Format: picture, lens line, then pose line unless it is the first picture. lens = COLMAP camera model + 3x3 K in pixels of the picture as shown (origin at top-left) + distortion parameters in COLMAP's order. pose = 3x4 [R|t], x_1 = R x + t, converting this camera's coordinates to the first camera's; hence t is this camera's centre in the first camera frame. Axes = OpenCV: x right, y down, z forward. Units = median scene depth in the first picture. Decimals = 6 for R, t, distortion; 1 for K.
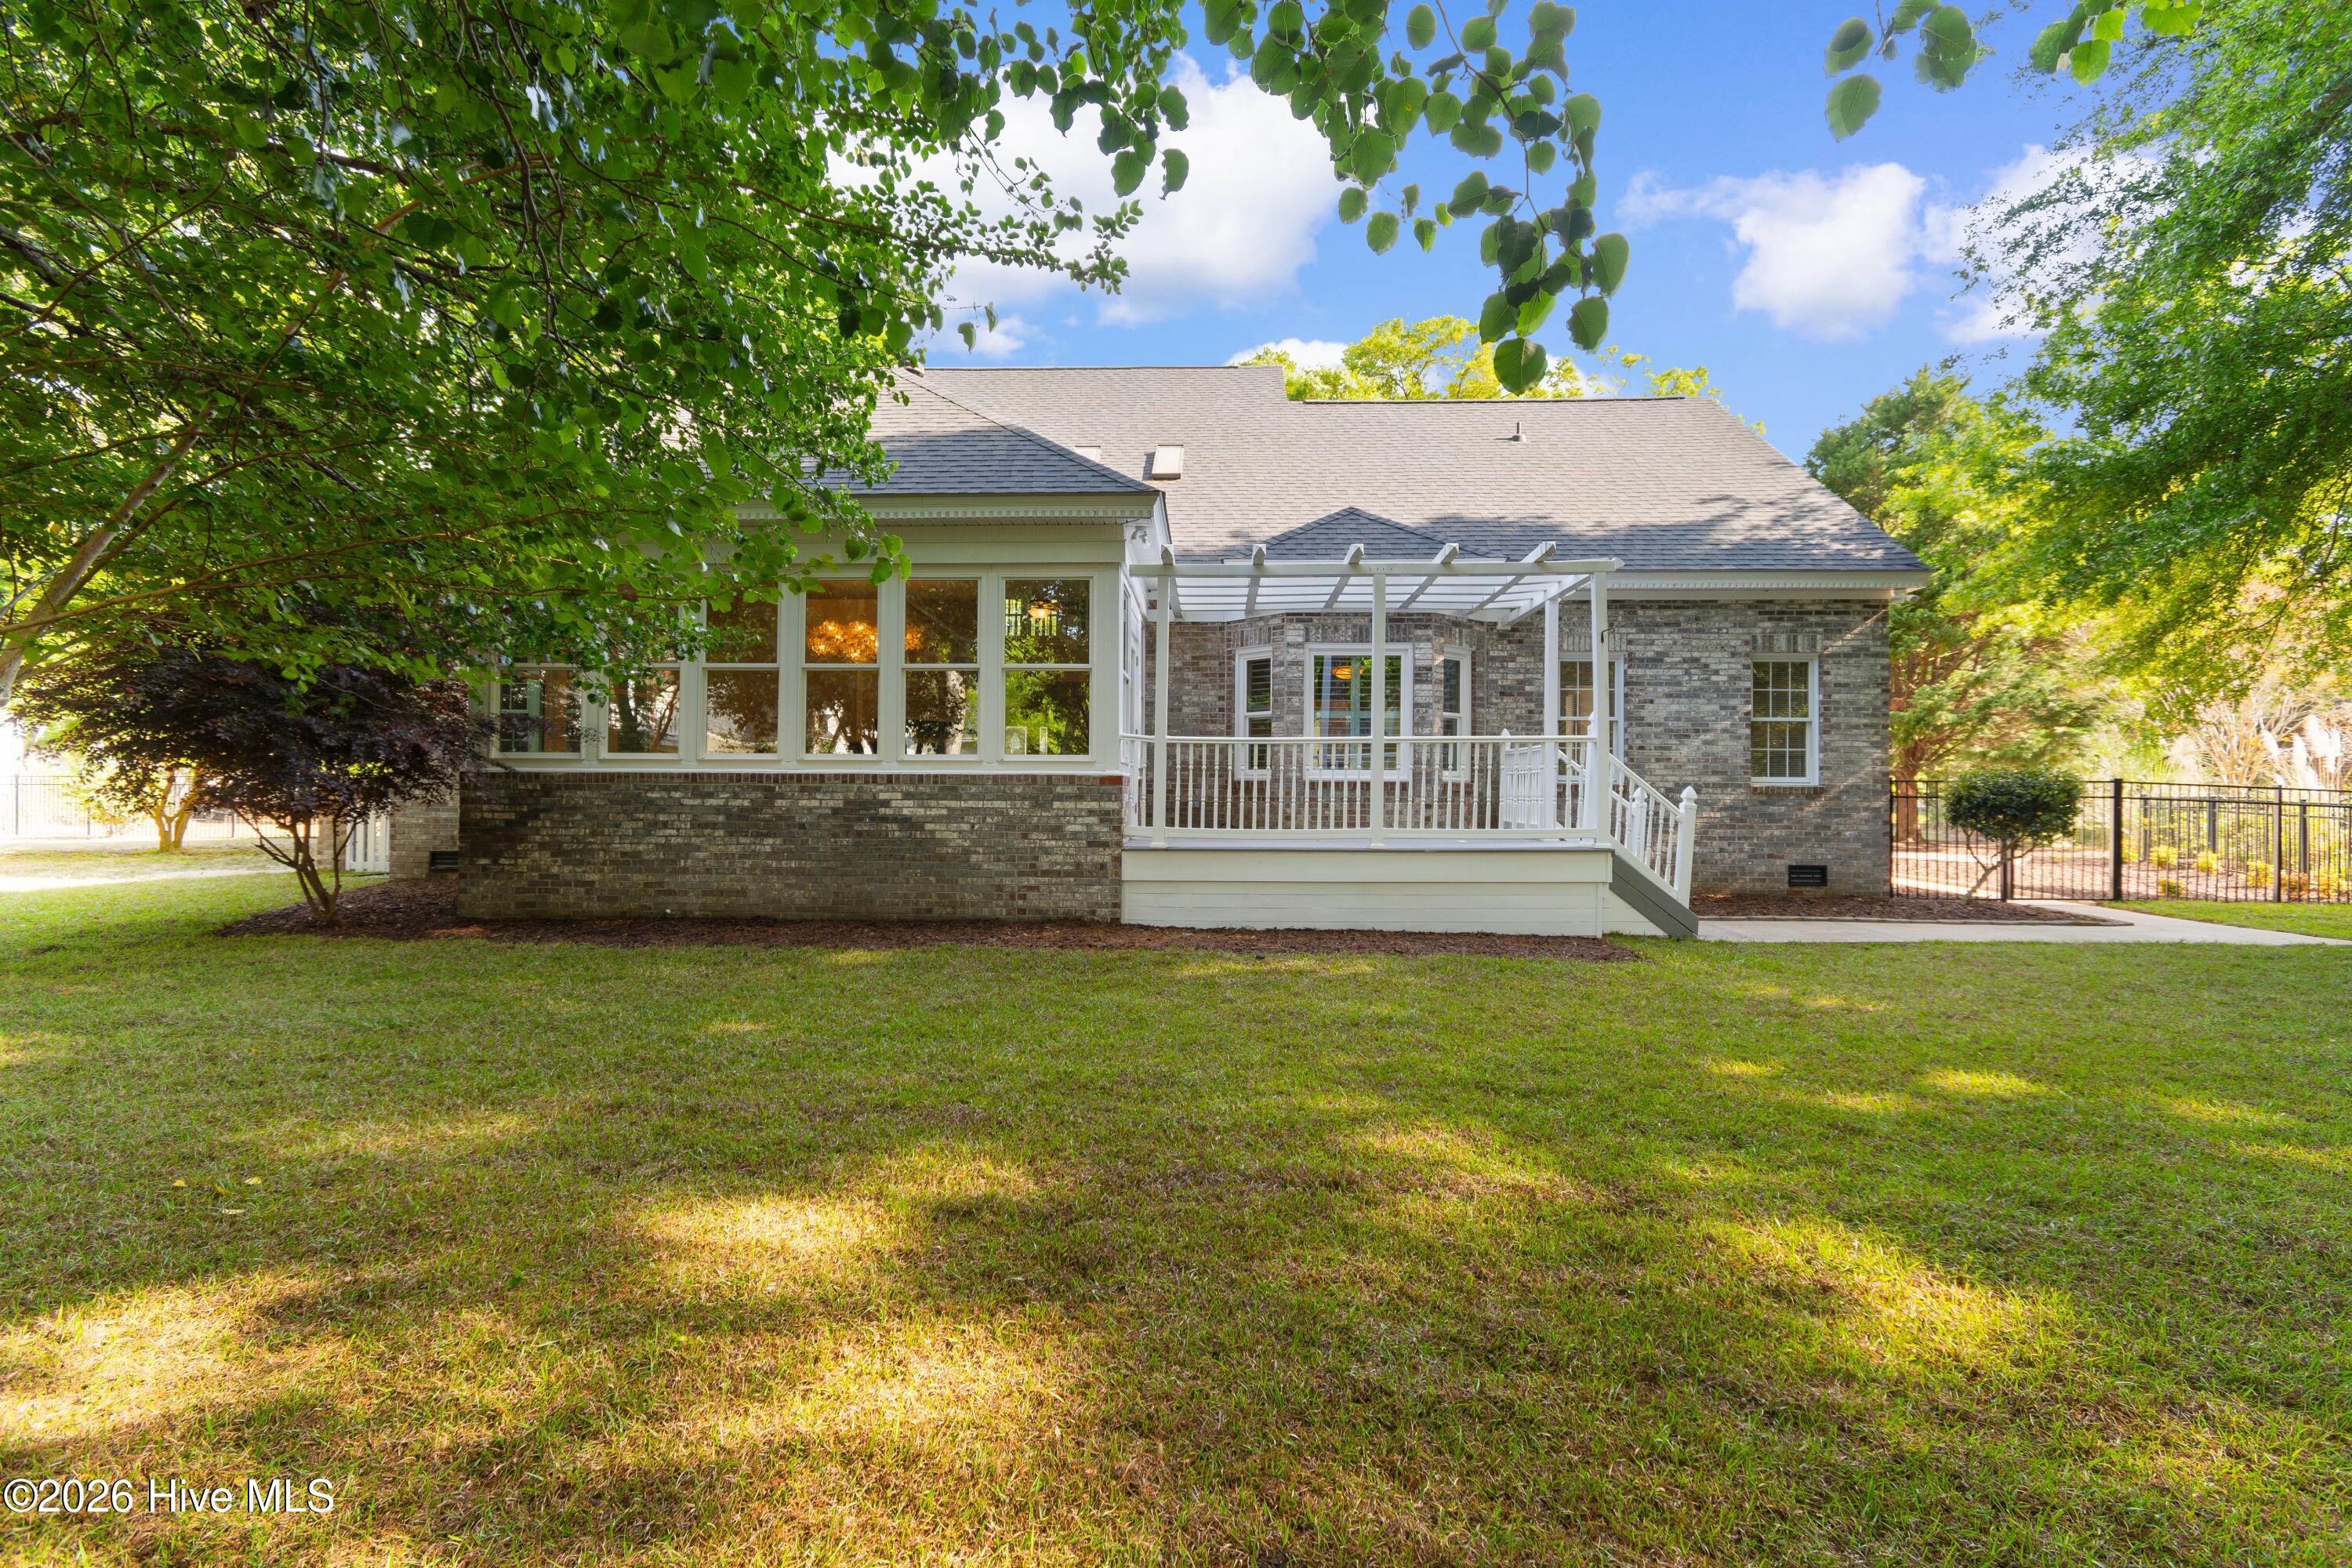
lens RADIAL K [[1039.0, 0, 1178.2], [0, 1039.0, 782.4], [0, 0, 1]] dist [0.003803, -0.001390]
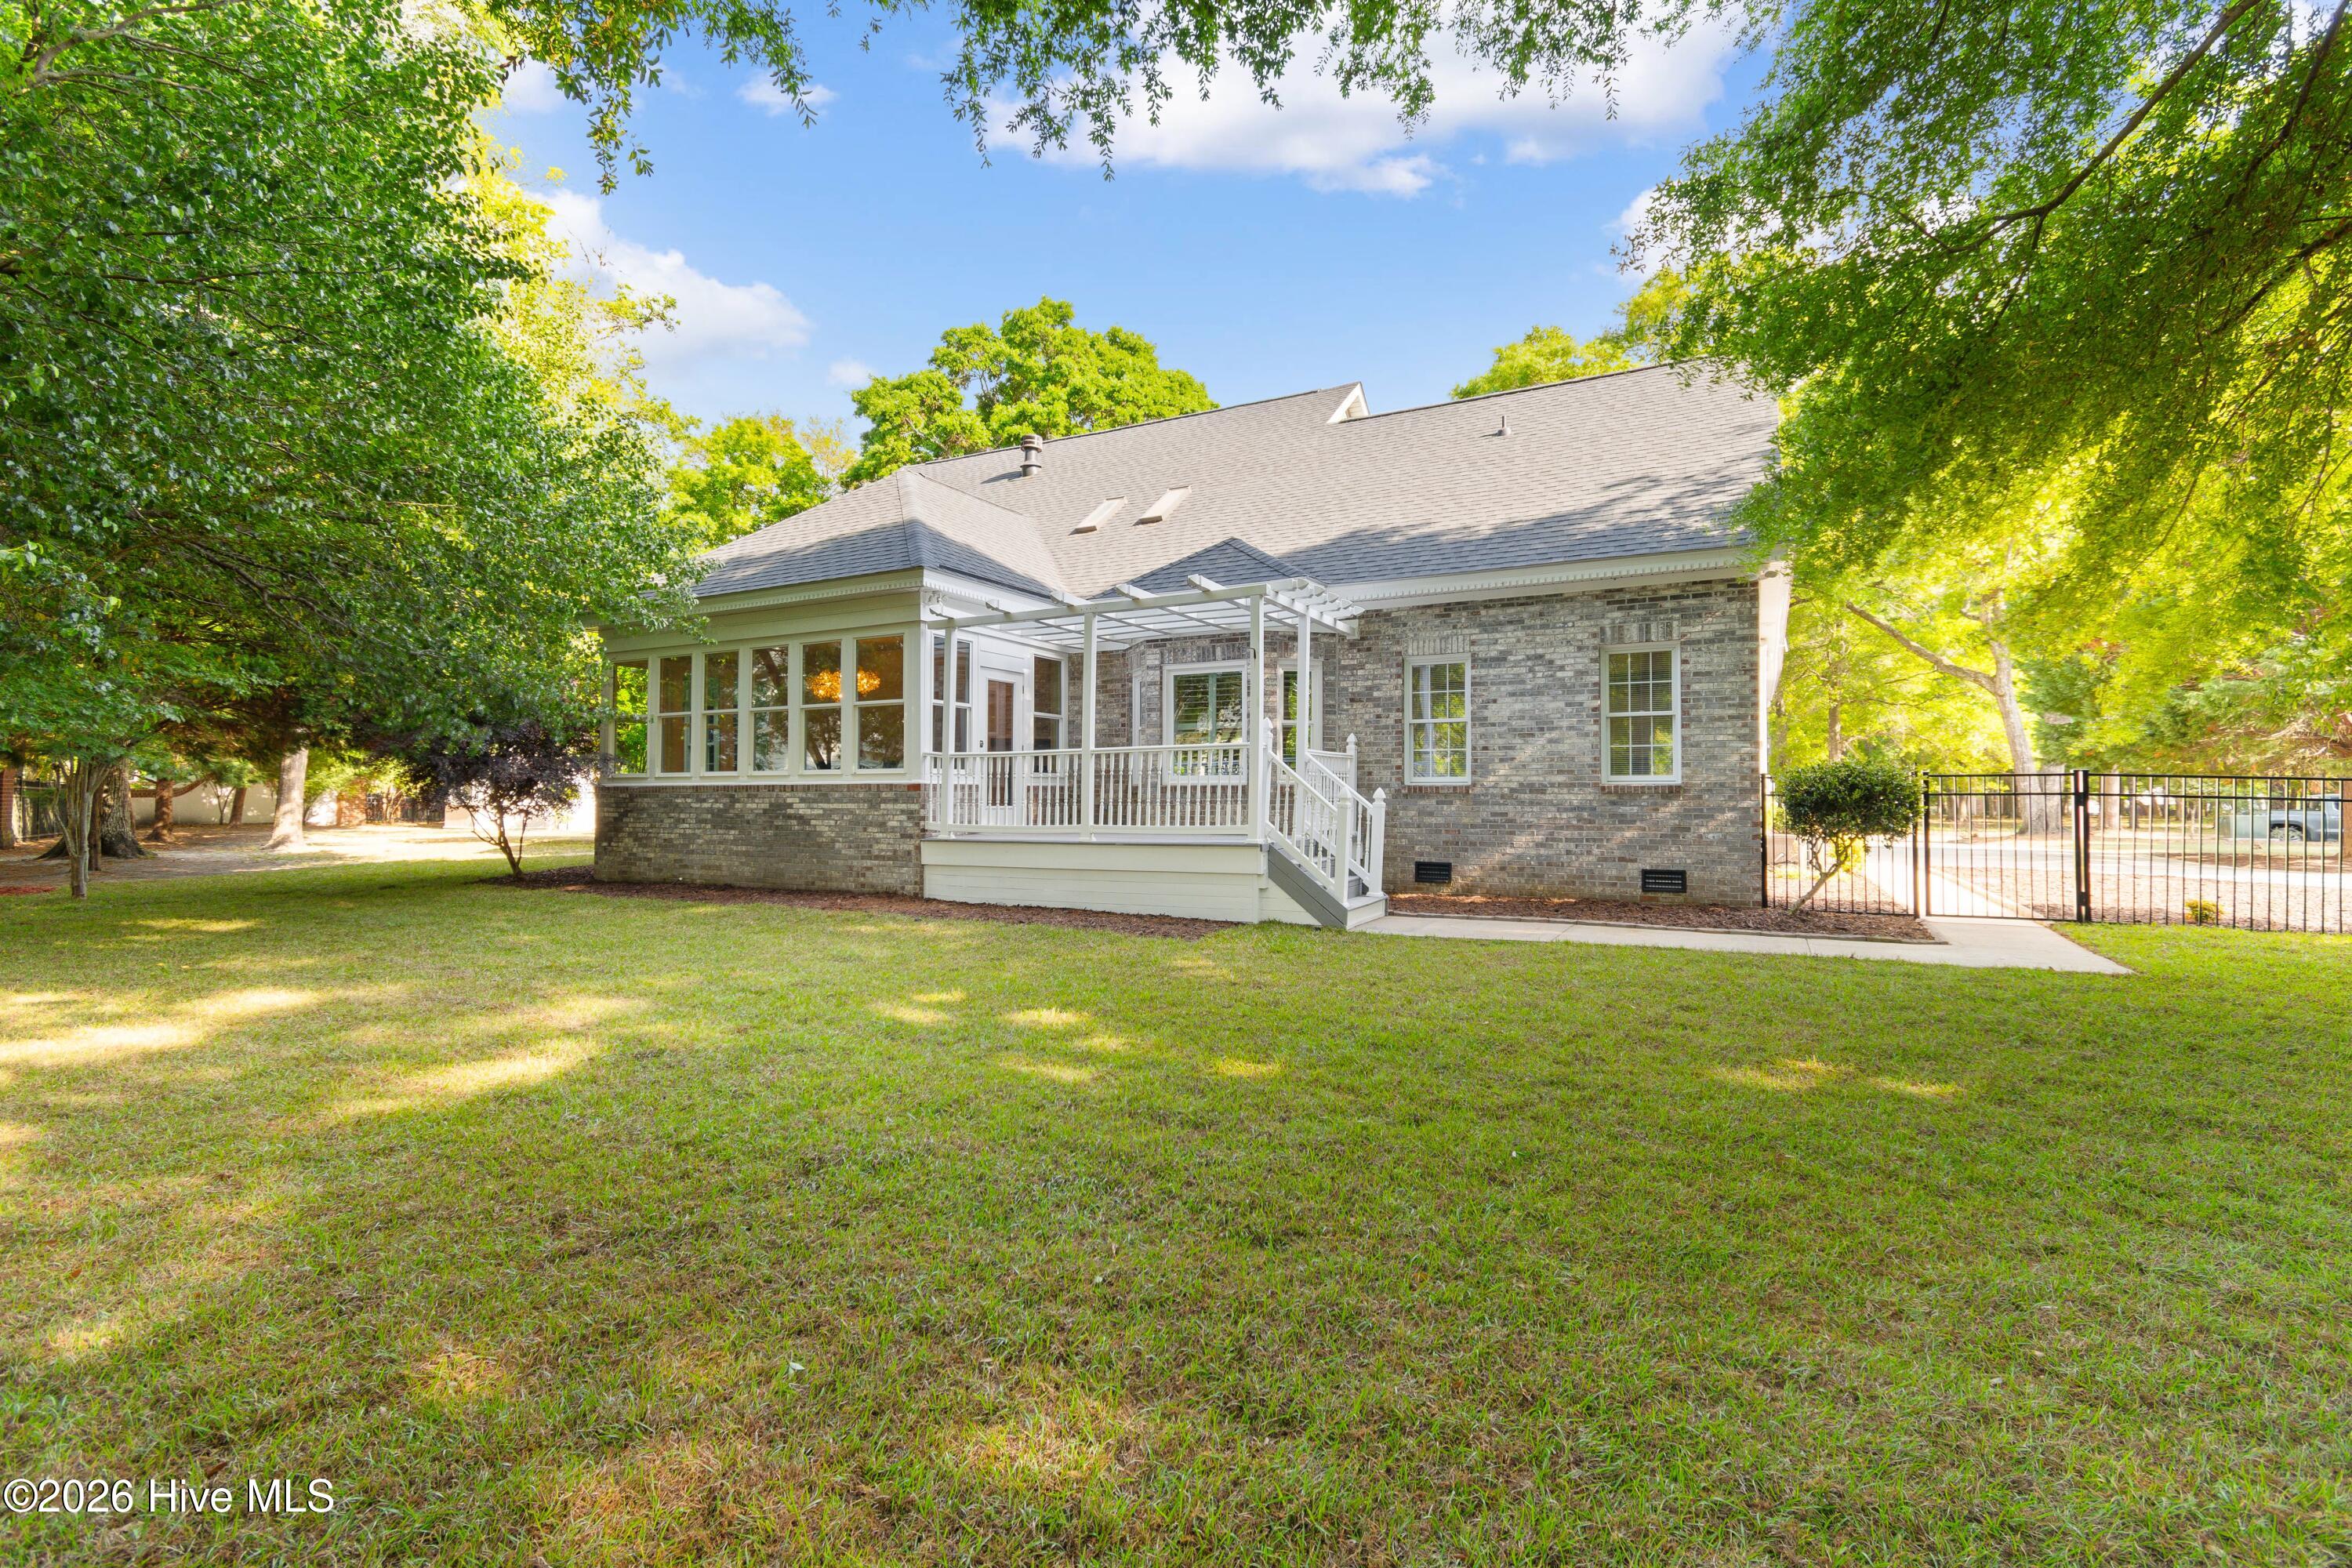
lens RADIAL K [[1039.0, 0, 1165.6], [0, 1039.0, 792.4], [0, 0, 1]] dist [0.003803, -0.001390]
pose [[0.901870, -0.008859, -0.431916, 0.609687], [0.010827, 0.999939, 0.002099, 0.003868], [0.431871, -0.006569, 0.901911, -0.033656]]
